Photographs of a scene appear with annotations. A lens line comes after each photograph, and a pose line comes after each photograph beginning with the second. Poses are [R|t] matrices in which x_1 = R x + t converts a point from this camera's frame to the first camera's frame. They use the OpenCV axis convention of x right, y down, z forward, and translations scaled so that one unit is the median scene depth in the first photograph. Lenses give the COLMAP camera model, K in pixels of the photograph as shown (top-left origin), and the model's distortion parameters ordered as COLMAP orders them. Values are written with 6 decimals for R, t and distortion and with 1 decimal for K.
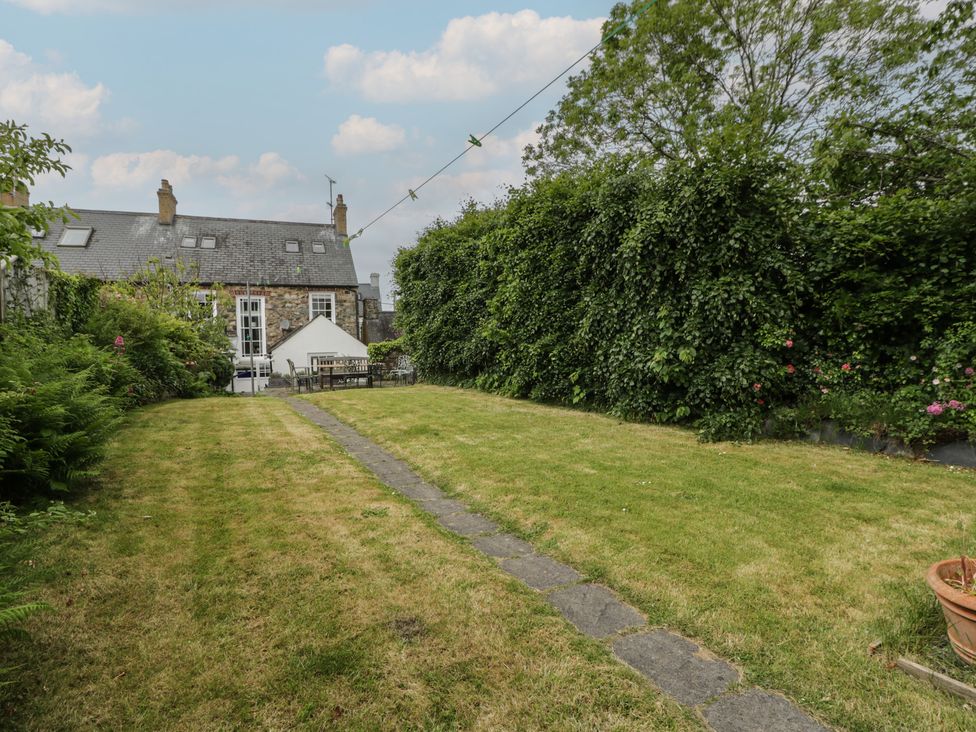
lens RADIAL K [[511.4, 0, 503.0], [0, 511.4, 351.4], [0, 0, 1]] dist [0.000773, -0.014550]
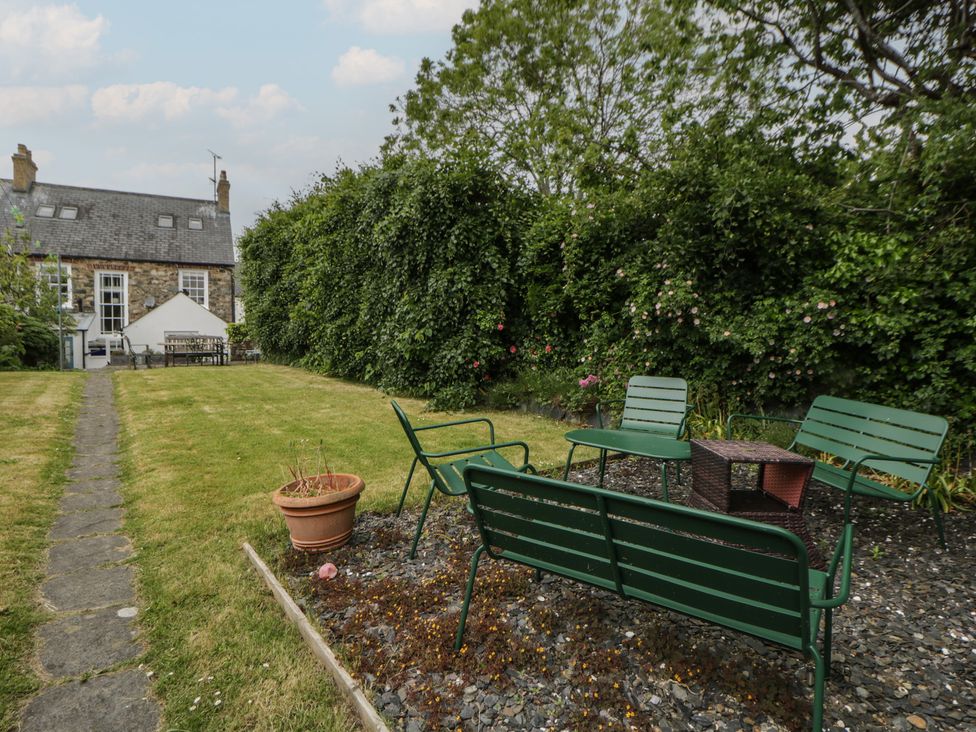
lens RADIAL K [[511.4, 0, 503.0], [0, 511.4, 351.4], [0, 0, 1]] dist [0.000773, -0.014550]
pose [[0.991995, 0.023182, 0.124128, 0.121120], [-0.025929, 0.999452, 0.020564, 0.004557], [-0.123584, -0.023618, 0.992053, -0.046239]]
